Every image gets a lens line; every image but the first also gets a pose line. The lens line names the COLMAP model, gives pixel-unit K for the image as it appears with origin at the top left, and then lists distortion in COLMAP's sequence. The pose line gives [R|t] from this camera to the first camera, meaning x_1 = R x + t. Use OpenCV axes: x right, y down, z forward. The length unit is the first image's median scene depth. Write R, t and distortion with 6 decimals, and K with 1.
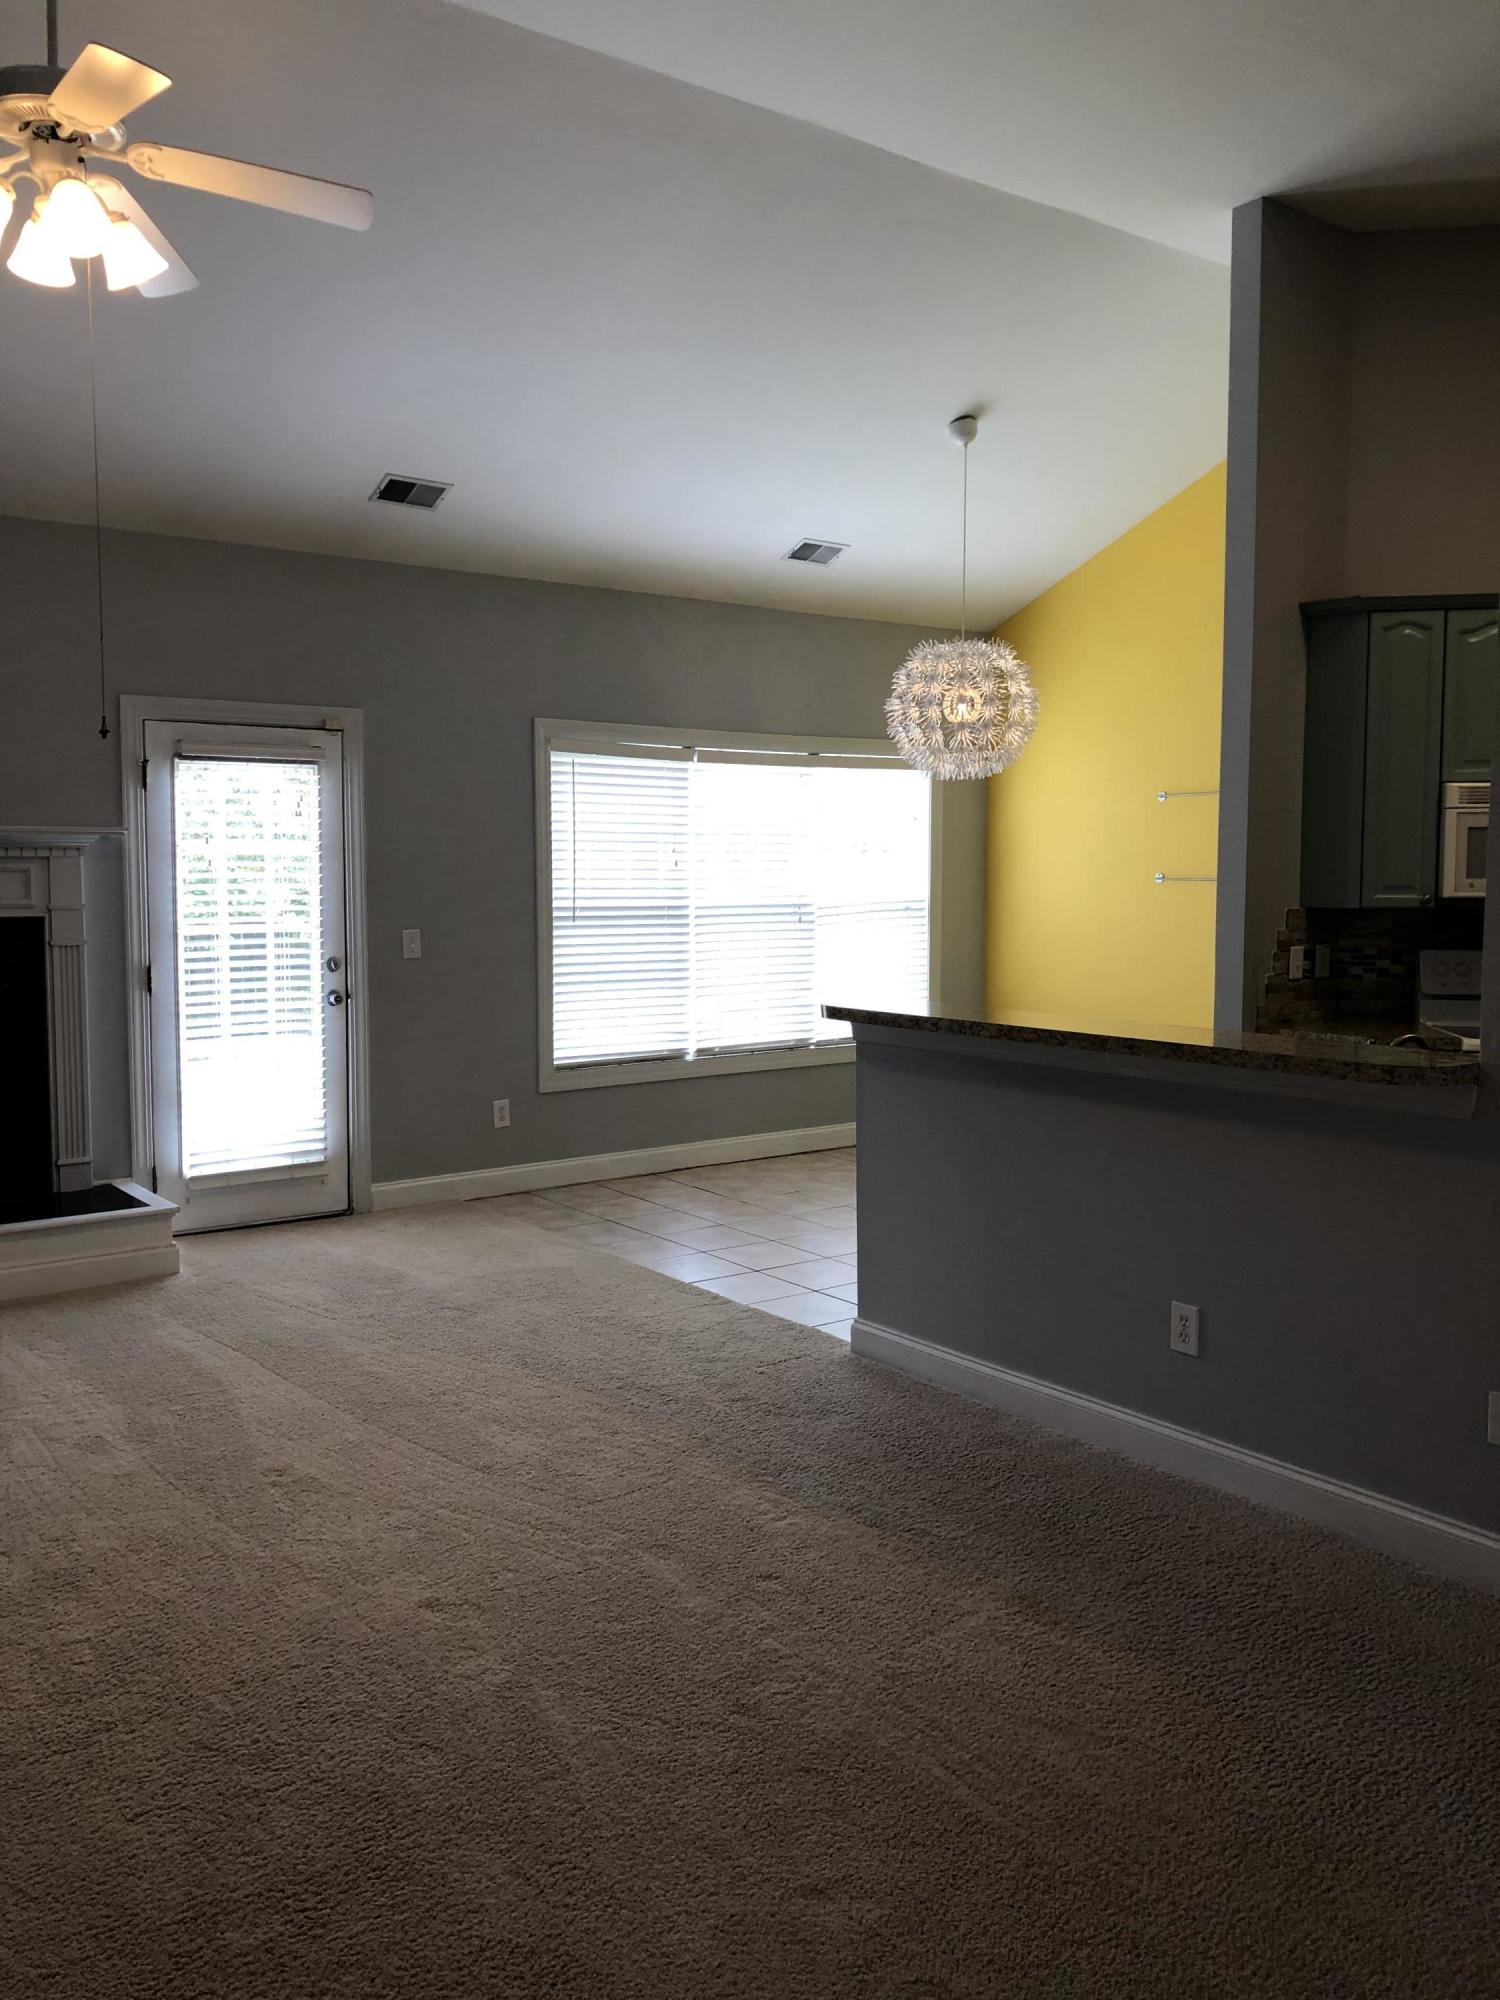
lens RADIAL K [[1636.4, 0, 732.2], [0, 1636.4, 1004.2], [0, 0, 1]] dist [0.041549, -0.050579]
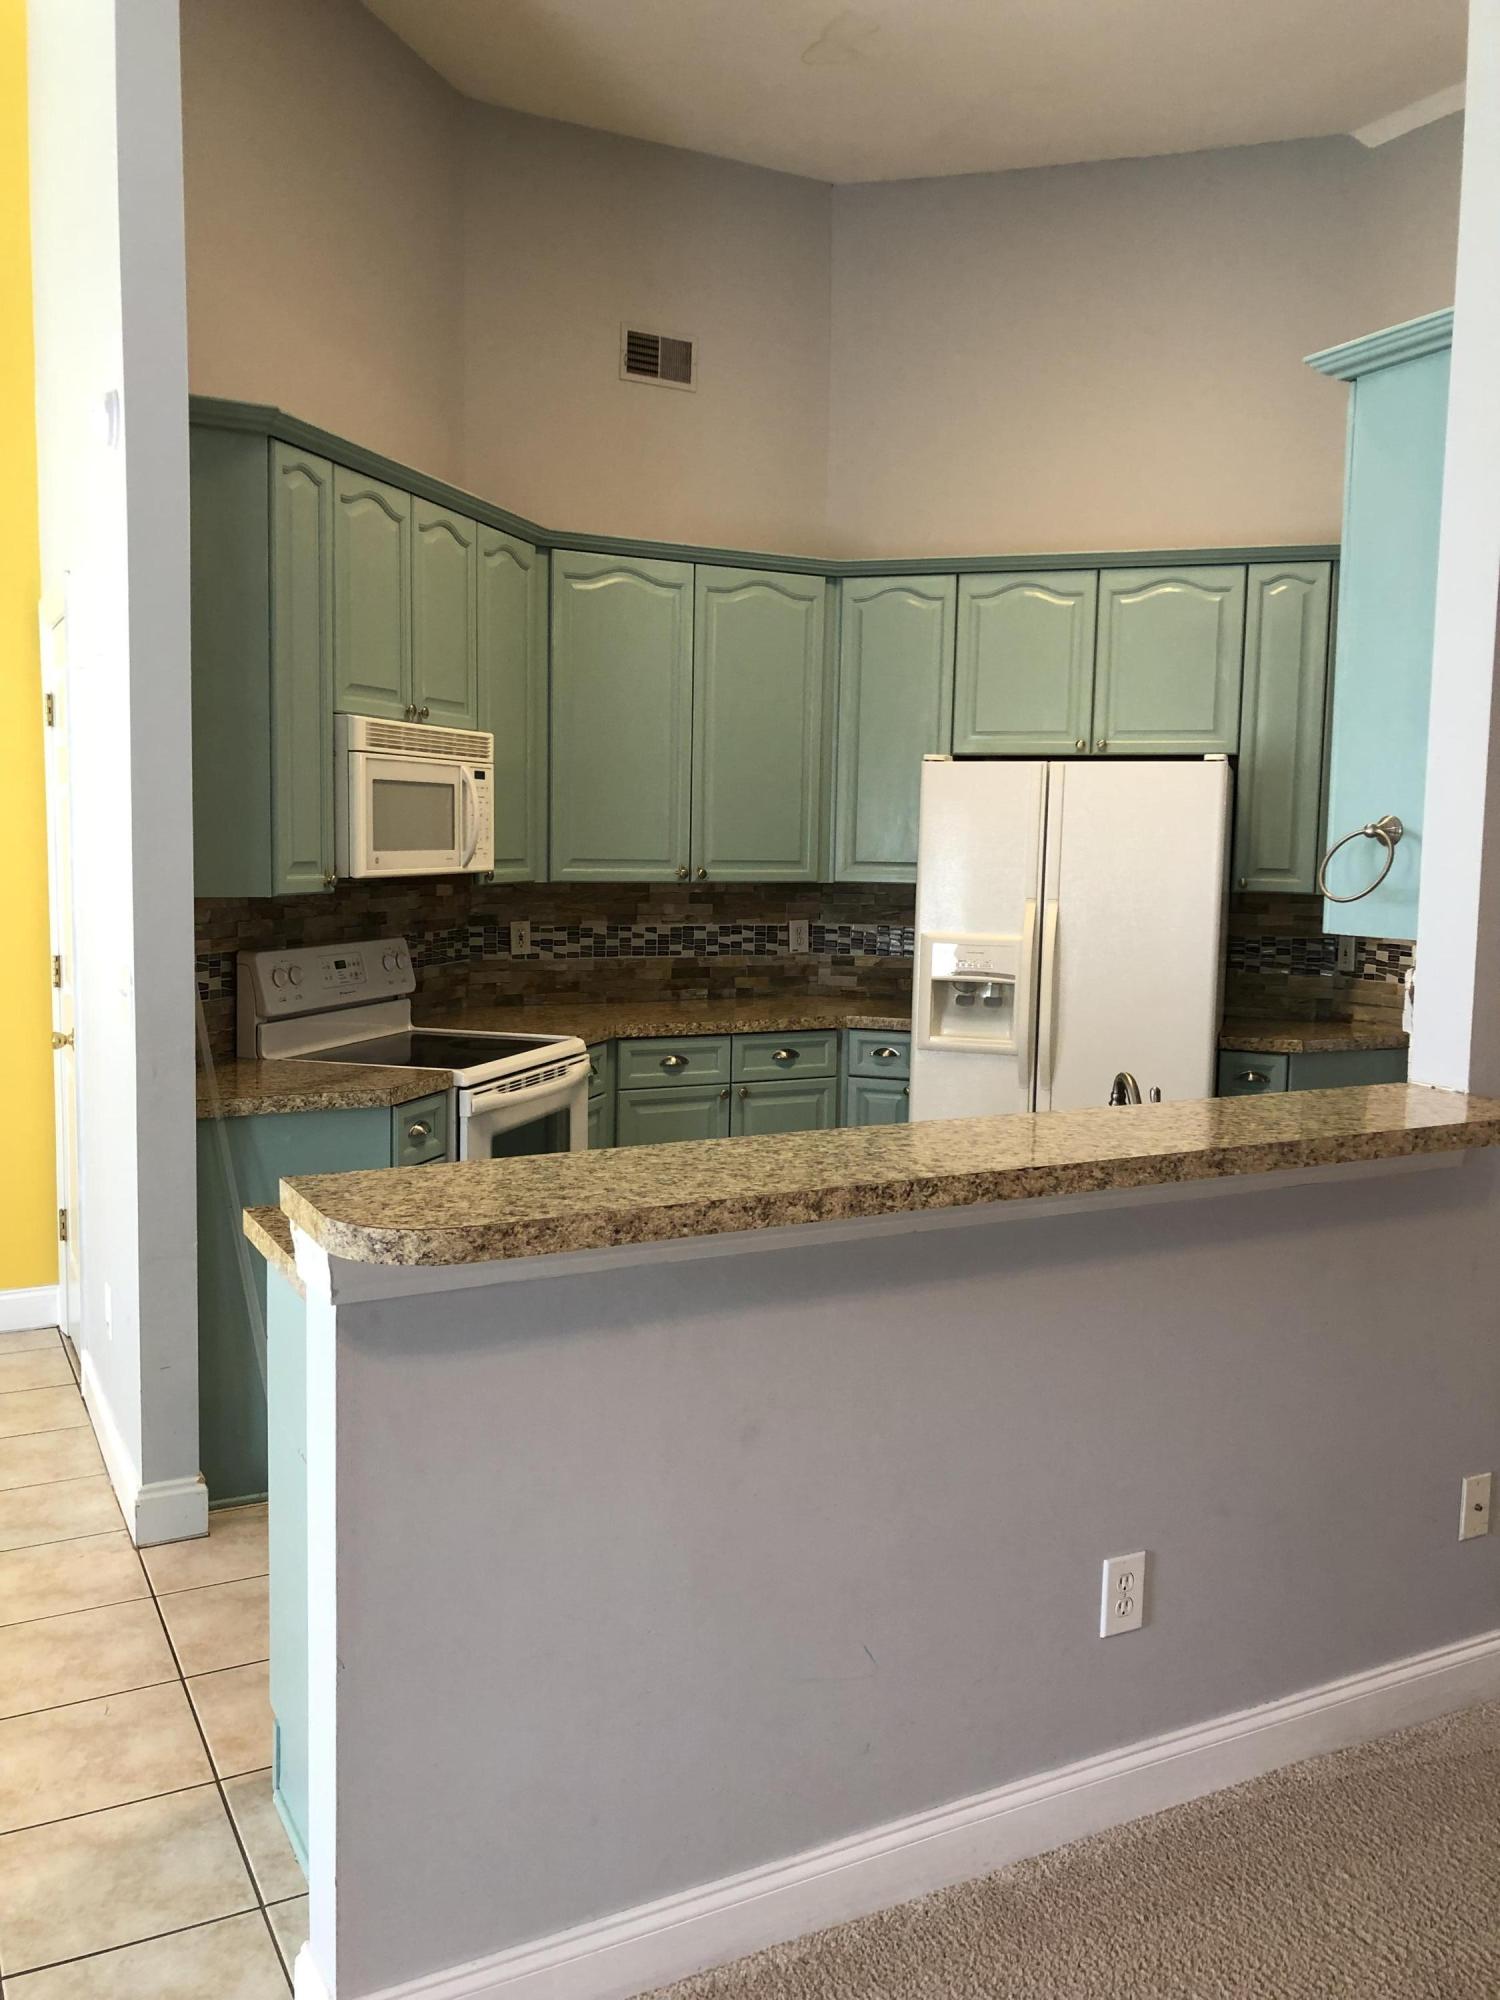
lens RADIAL K [[1636.4, 0, 743.4], [0, 1636.4, 986.2], [0, 0, 1]] dist [0.041549, -0.050579]
pose [[0.152456, -0.090587, 0.984150, -0.221046], [0.067476, 0.994421, 0.081079, -0.059669], [-0.986004, 0.054046, 0.157718, 0.674005]]
